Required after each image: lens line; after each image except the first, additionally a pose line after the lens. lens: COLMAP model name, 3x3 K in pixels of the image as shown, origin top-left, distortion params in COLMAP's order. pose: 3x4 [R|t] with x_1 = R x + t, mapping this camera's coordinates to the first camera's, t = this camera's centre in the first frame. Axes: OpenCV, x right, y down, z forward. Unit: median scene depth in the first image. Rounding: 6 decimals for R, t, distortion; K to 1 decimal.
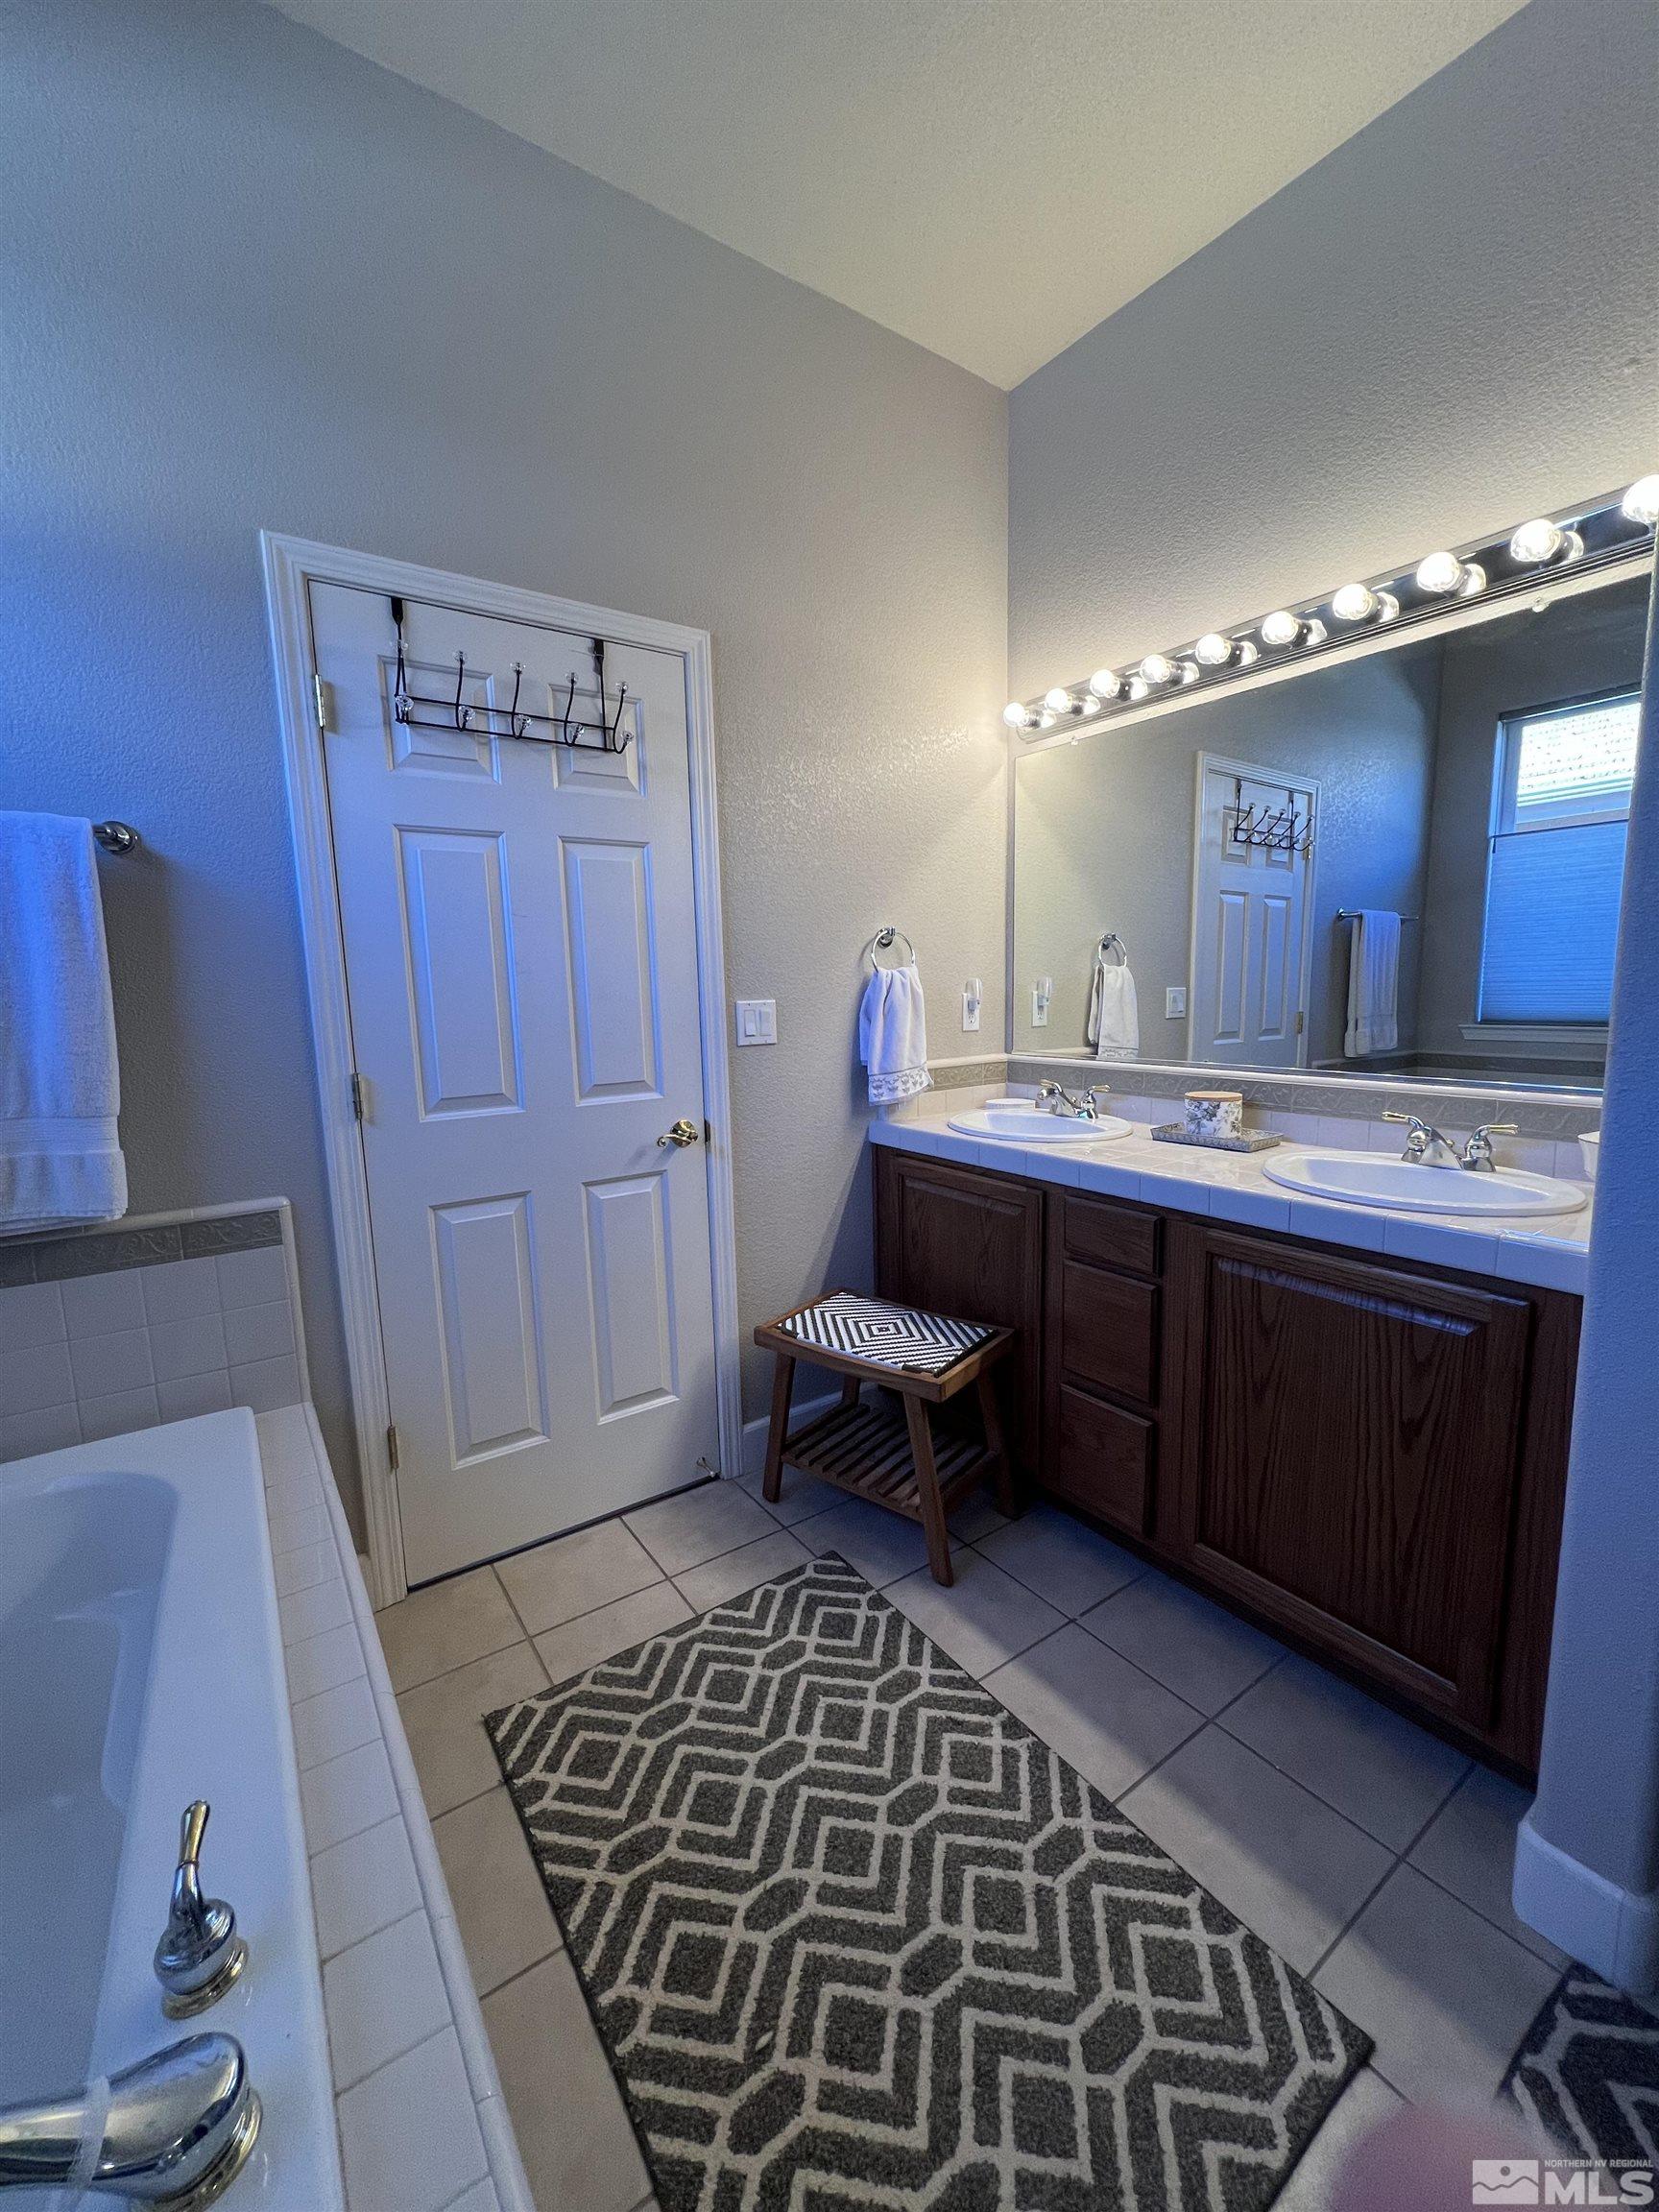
lens RADIAL K [[884.5, 0, 845.6], [0, 884.5, 1122.7], [0, 0, 1]] dist [0.003854, 0.000998]
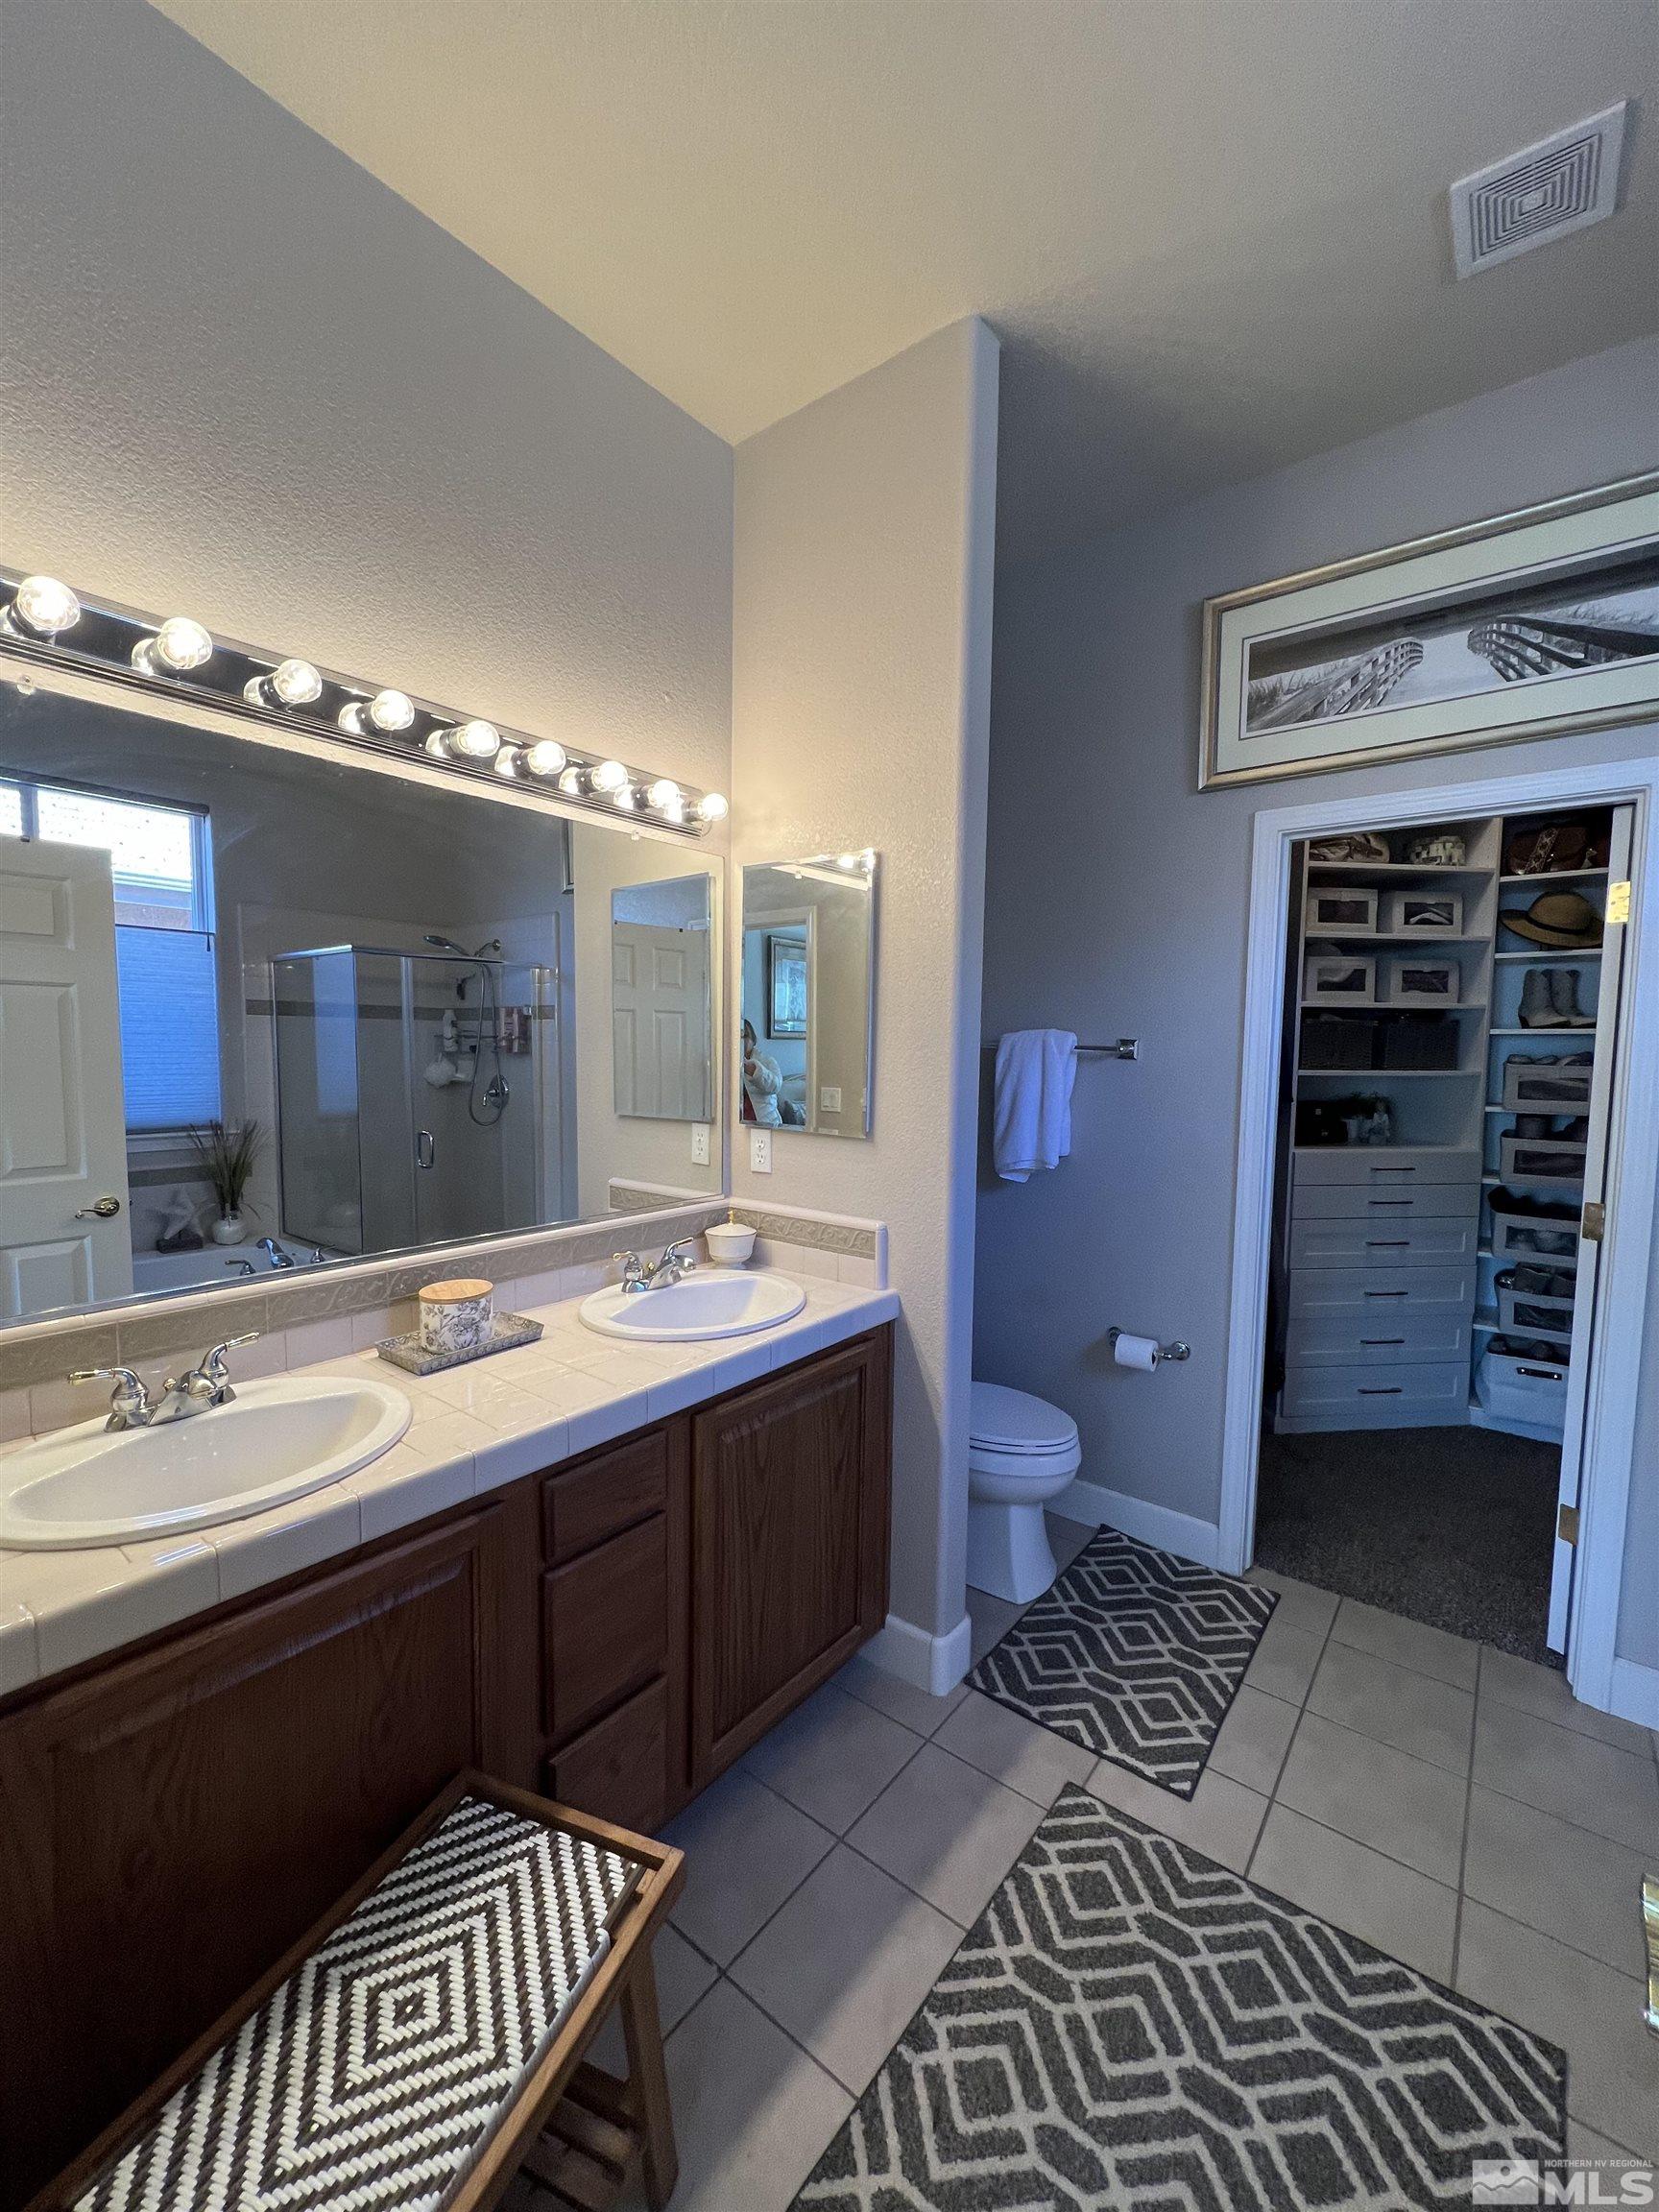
lens RADIAL K [[884.5, 0, 832.7], [0, 884.5, 1117.4], [0, 0, 1]] dist [0.003854, 0.000998]
pose [[-0.274511, -0.066442, 0.959286, -0.564094], [0.134176, 0.985204, 0.106633, -0.300347], [-0.952177, 0.157985, -0.261534, 1.187965]]
